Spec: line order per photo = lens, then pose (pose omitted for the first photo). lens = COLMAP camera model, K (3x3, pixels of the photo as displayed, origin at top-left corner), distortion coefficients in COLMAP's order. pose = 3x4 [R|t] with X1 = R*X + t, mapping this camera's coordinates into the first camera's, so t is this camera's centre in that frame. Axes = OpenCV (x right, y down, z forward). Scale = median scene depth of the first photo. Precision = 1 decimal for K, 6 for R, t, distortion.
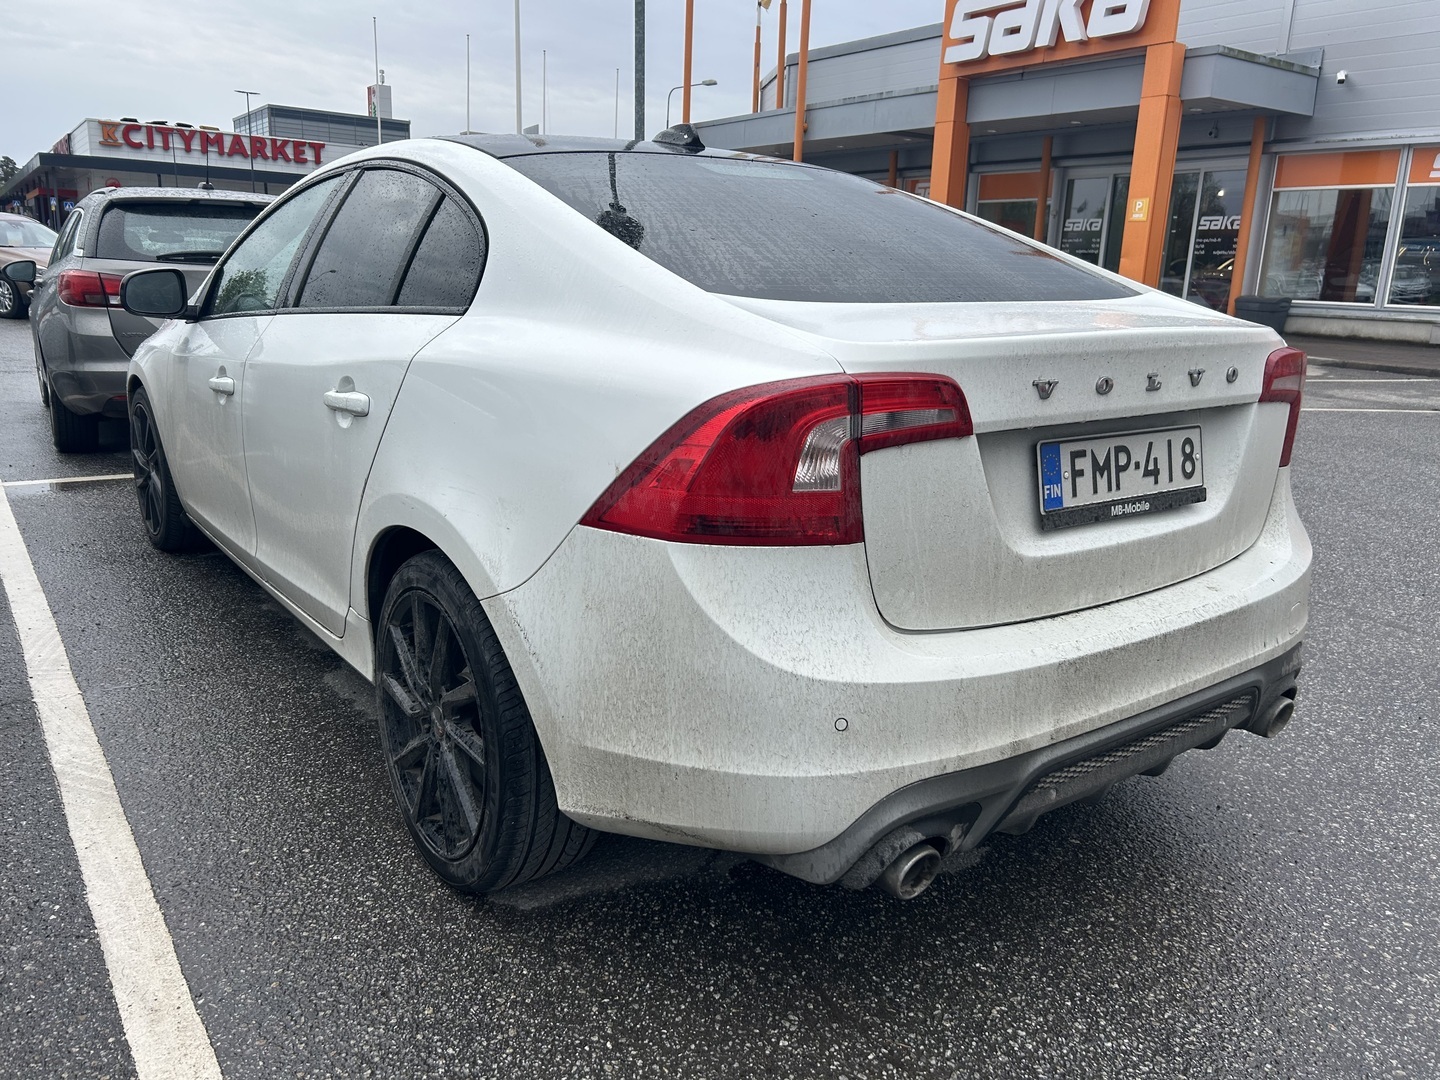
lens RADIAL K [[1091.8, 0, 719.7], [0, 1091.8, 536.5], [0, 0, 1]] dist [-0.005684, 0.003197]
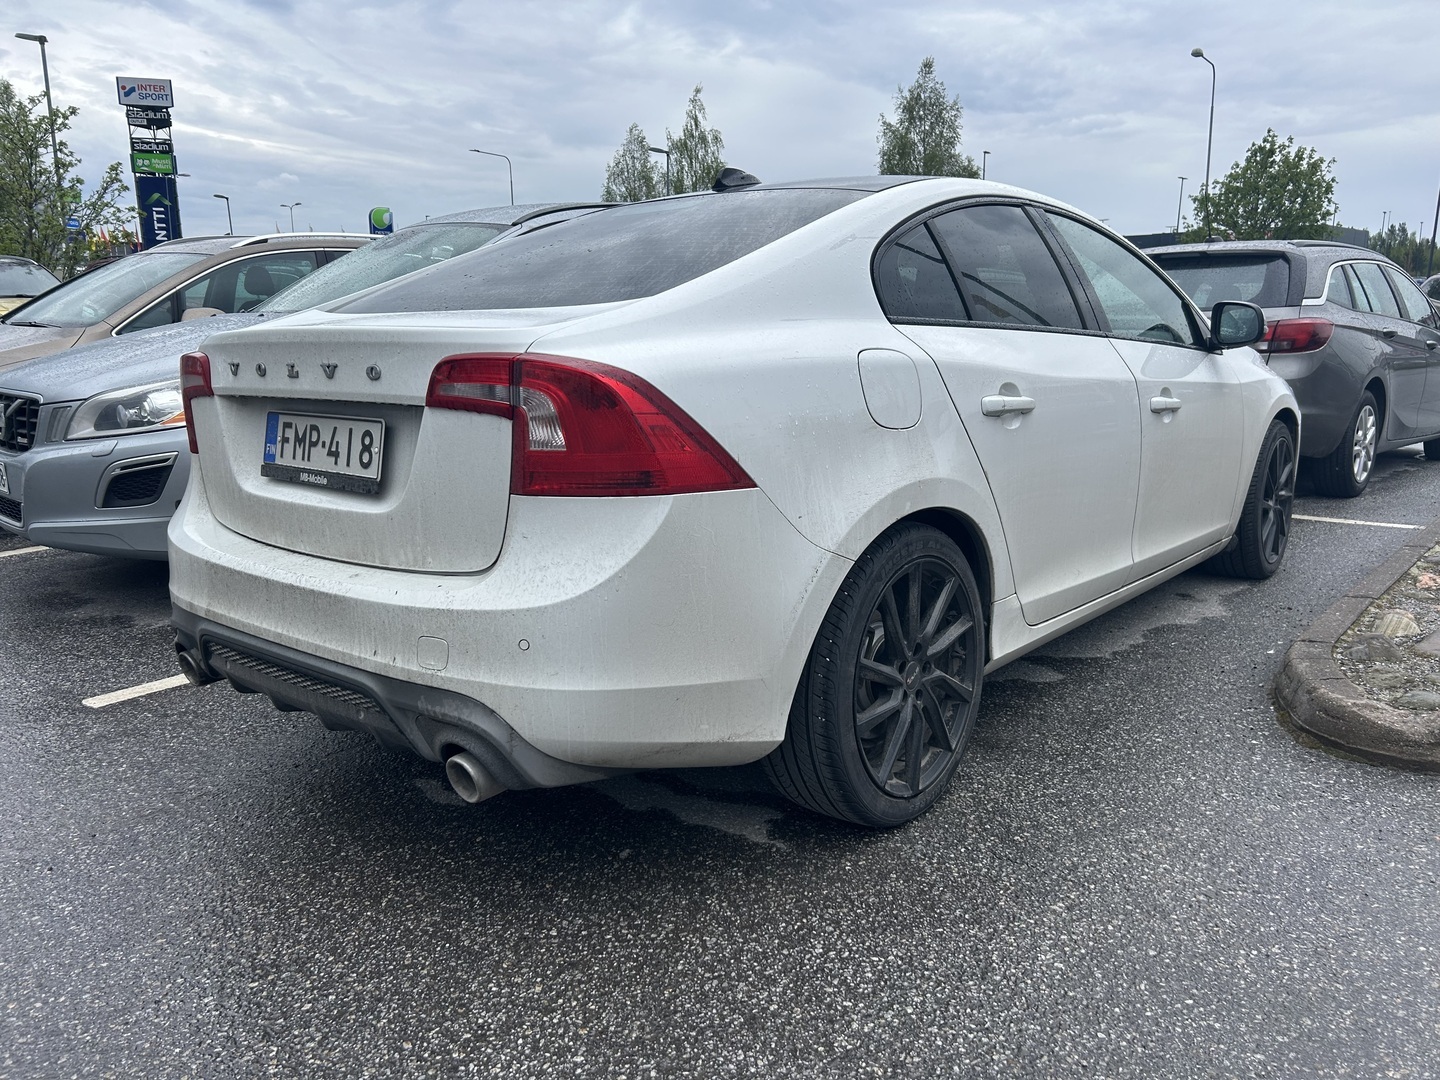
lens RADIAL K [[1091.8, 0, 719.6], [0, 1091.8, 542.9], [0, 0, 1]] dist [-0.005684, 0.003197]
pose [[0.263990, 0.166262, -0.950088, 1.641293], [-0.222200, 0.969020, 0.107834, -0.185326], [0.938582, 0.182643, 0.292755, 1.088650]]
